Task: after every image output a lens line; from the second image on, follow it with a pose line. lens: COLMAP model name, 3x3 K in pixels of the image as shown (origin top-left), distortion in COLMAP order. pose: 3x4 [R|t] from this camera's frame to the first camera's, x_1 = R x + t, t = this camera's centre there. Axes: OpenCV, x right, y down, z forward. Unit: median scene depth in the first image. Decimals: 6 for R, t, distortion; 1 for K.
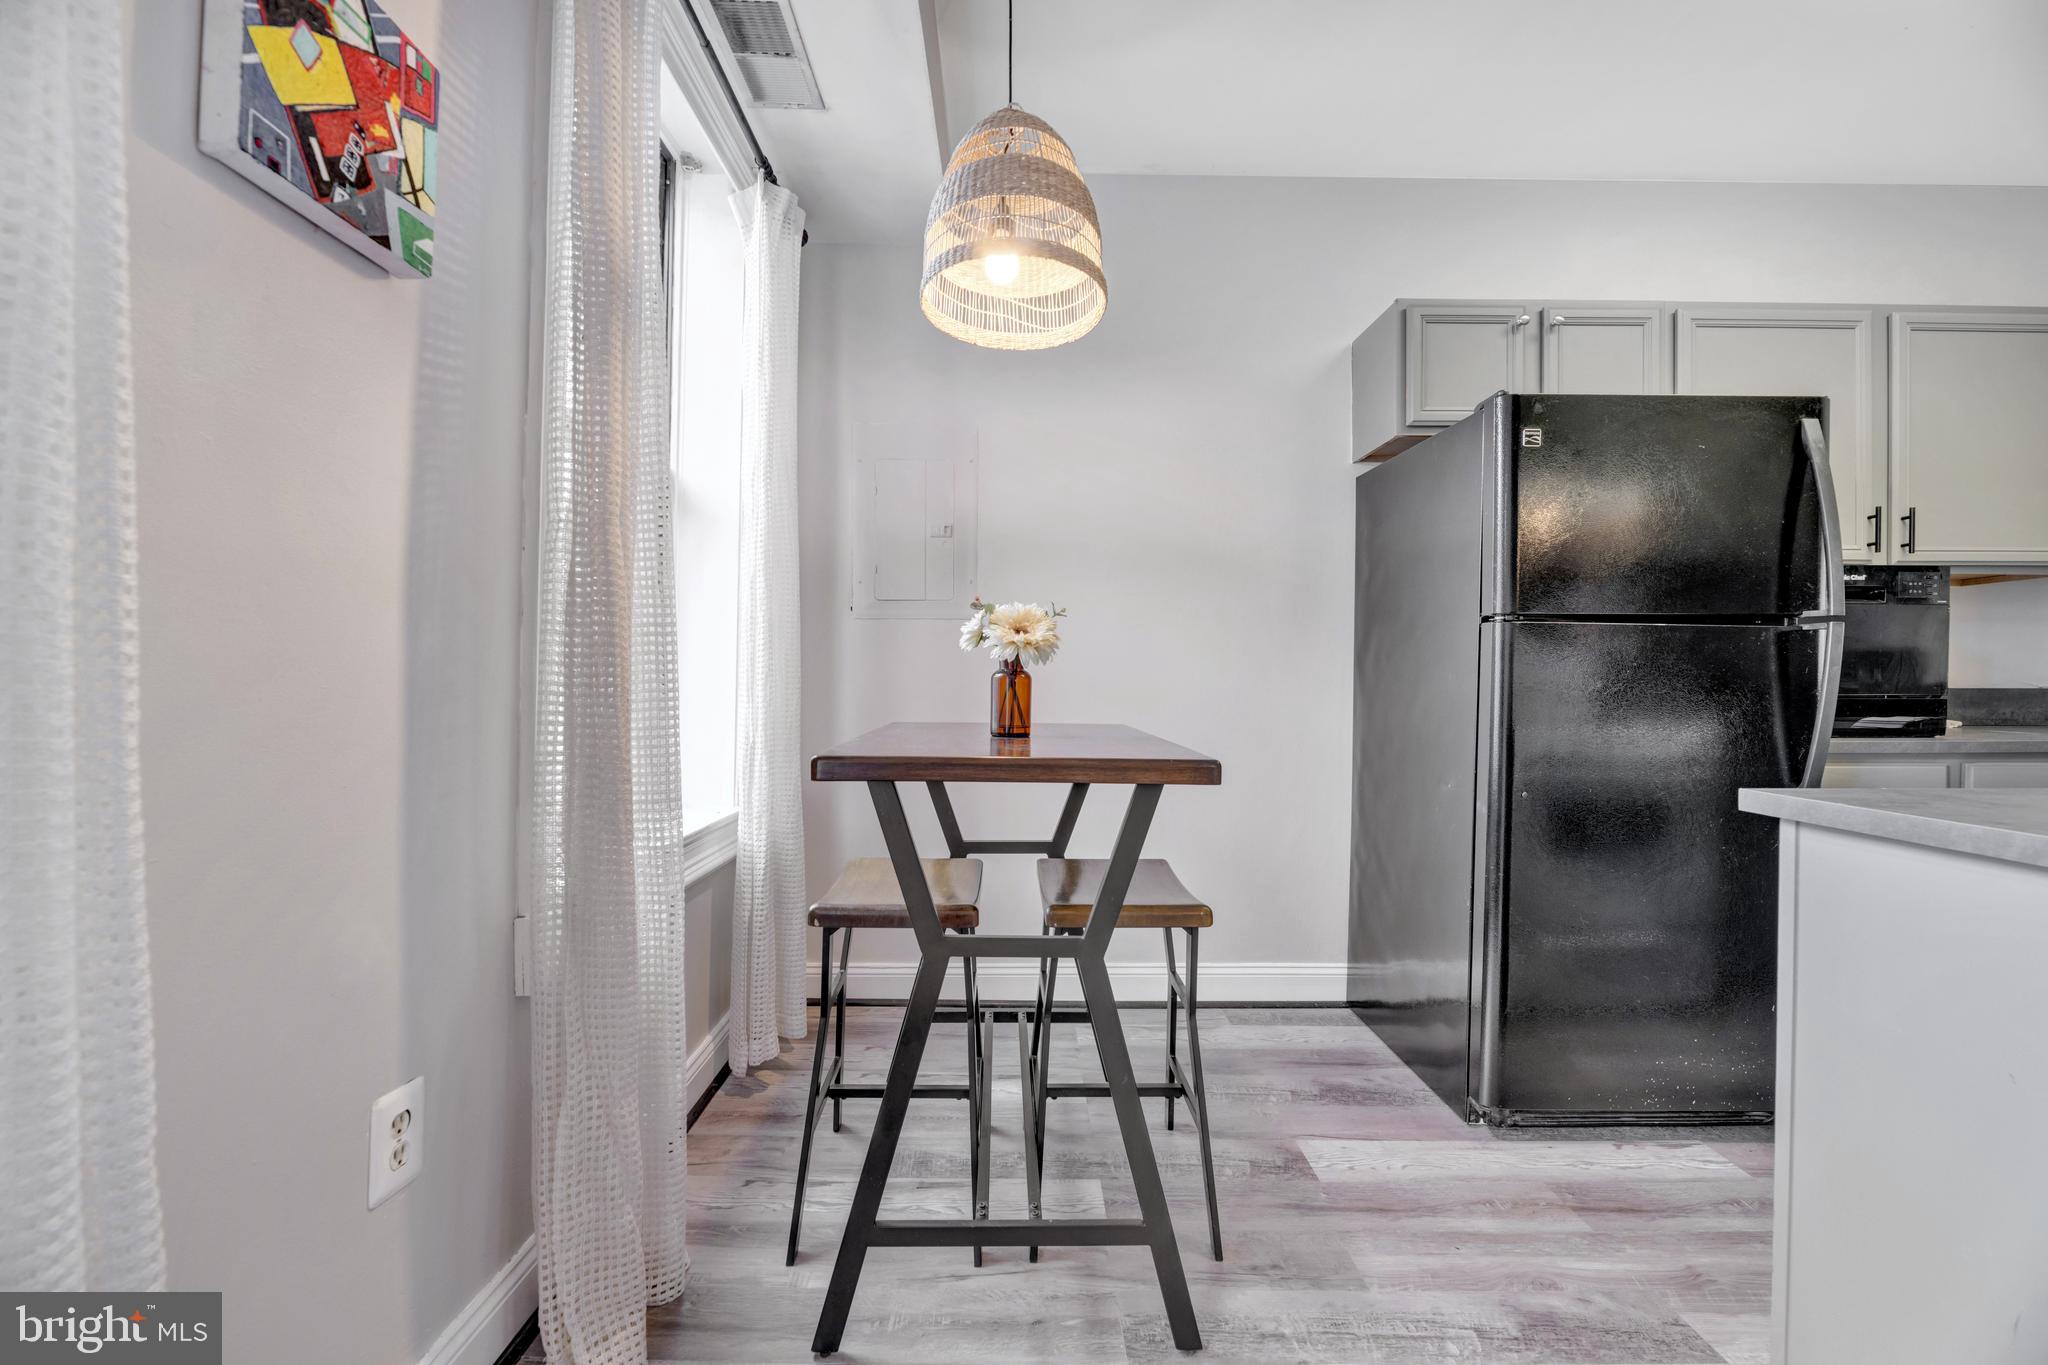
lens RADIAL K [[813.7, 0, 1018.1], [0, 813.7, 682.3], [0, 0, 1]] dist [0.001418, -0.006281]
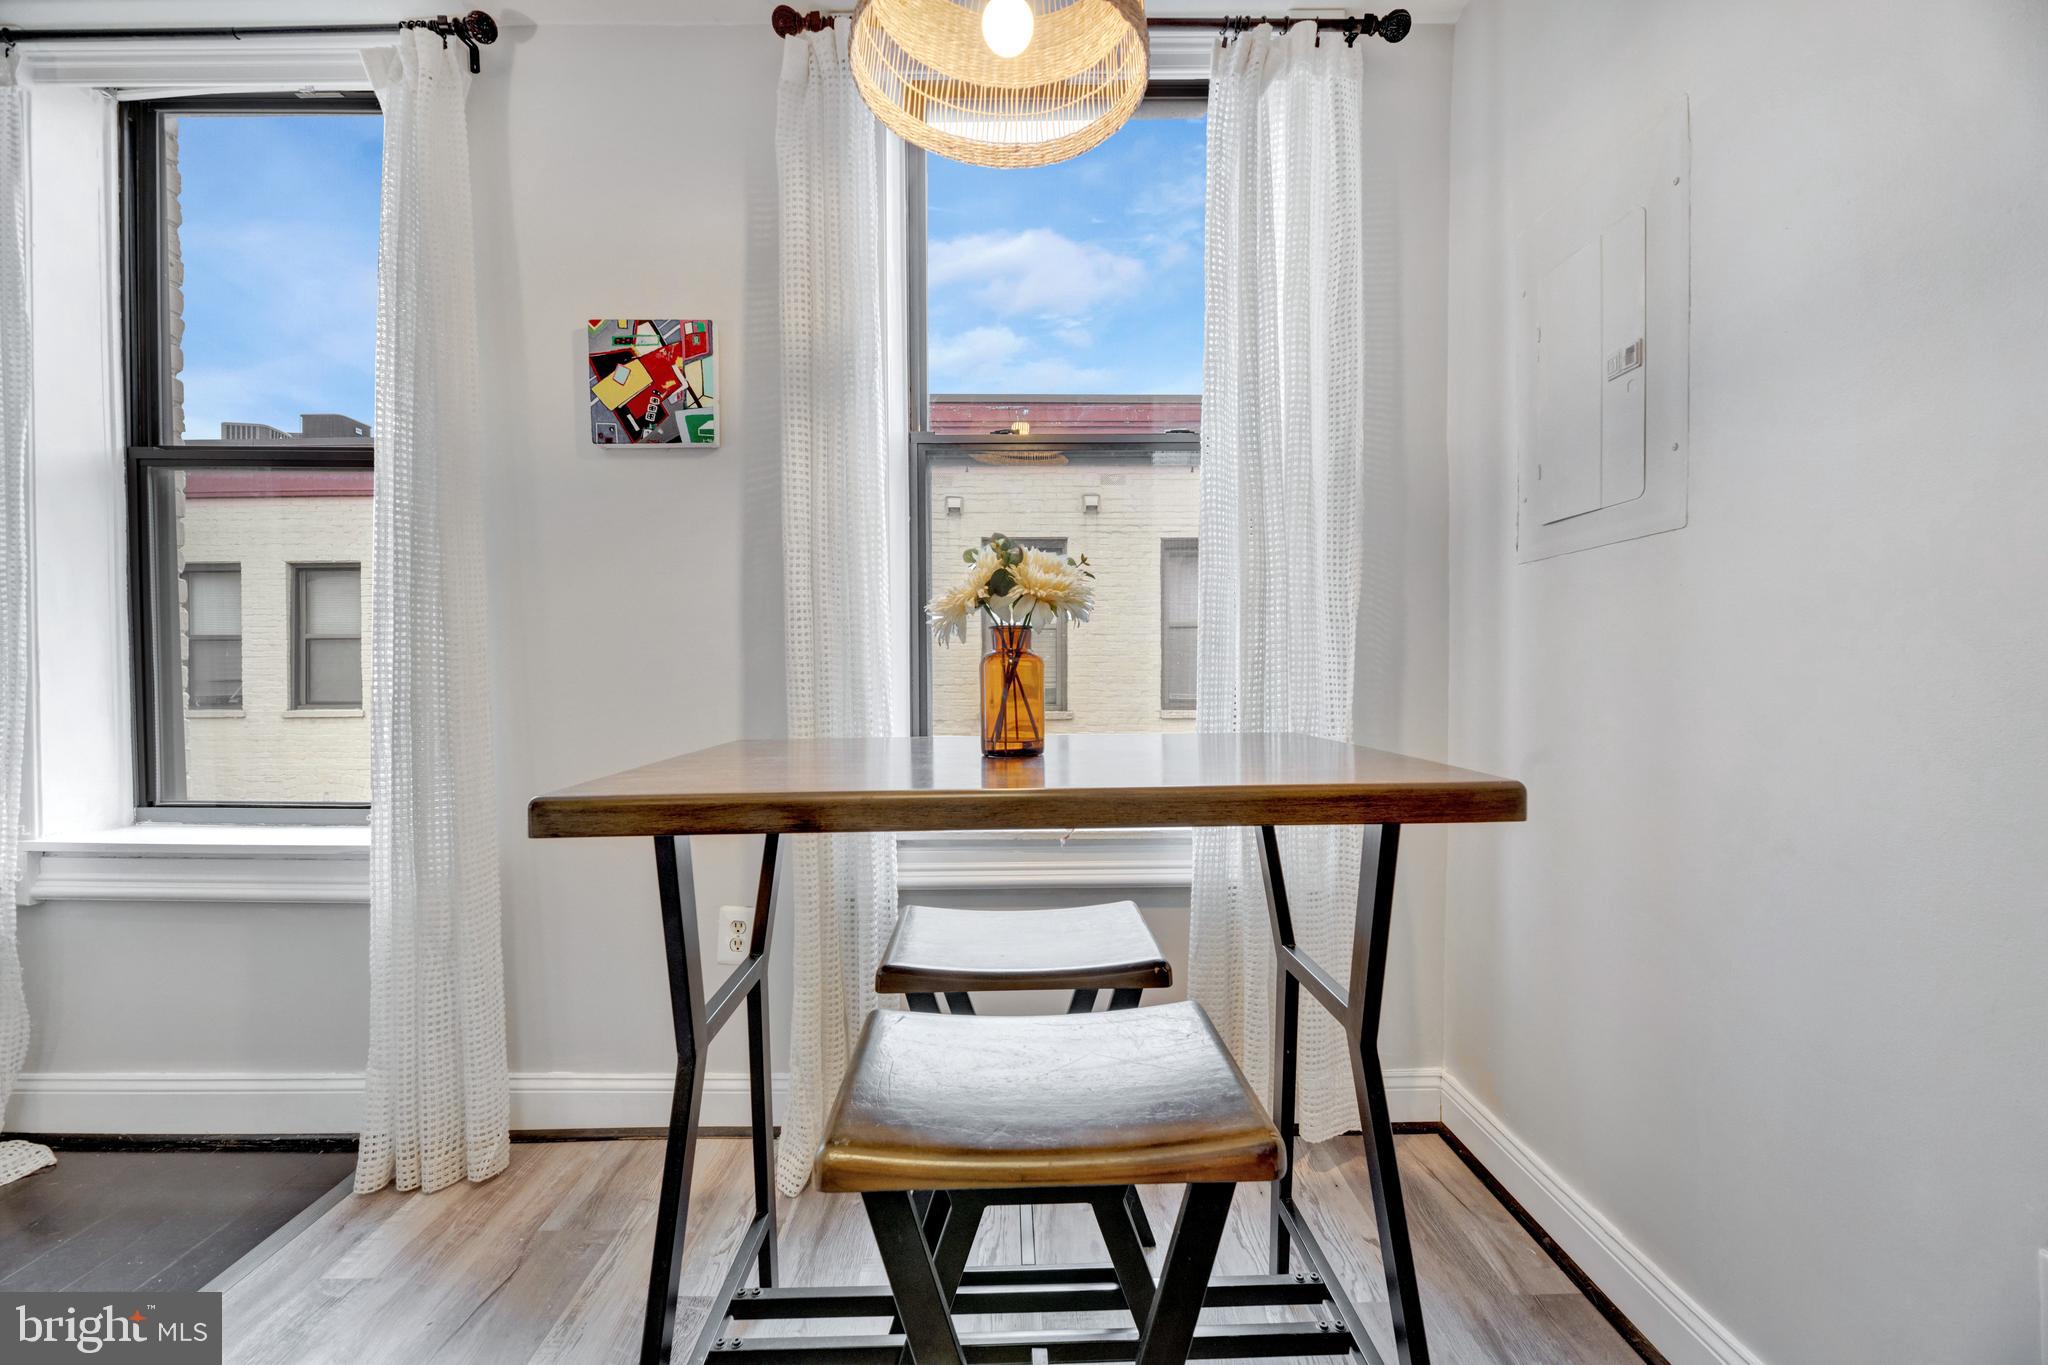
lens RADIAL K [[813.7, 0, 1018.1], [0, 813.7, 682.3], [0, 0, 1]] dist [0.001418, -0.006281]
pose [[0.008909, 0.008091, -0.999928, 1.119181], [0.005640, 0.999951, 0.008141, 0.006136], [0.999944, -0.005712, 0.008863, 1.781201]]
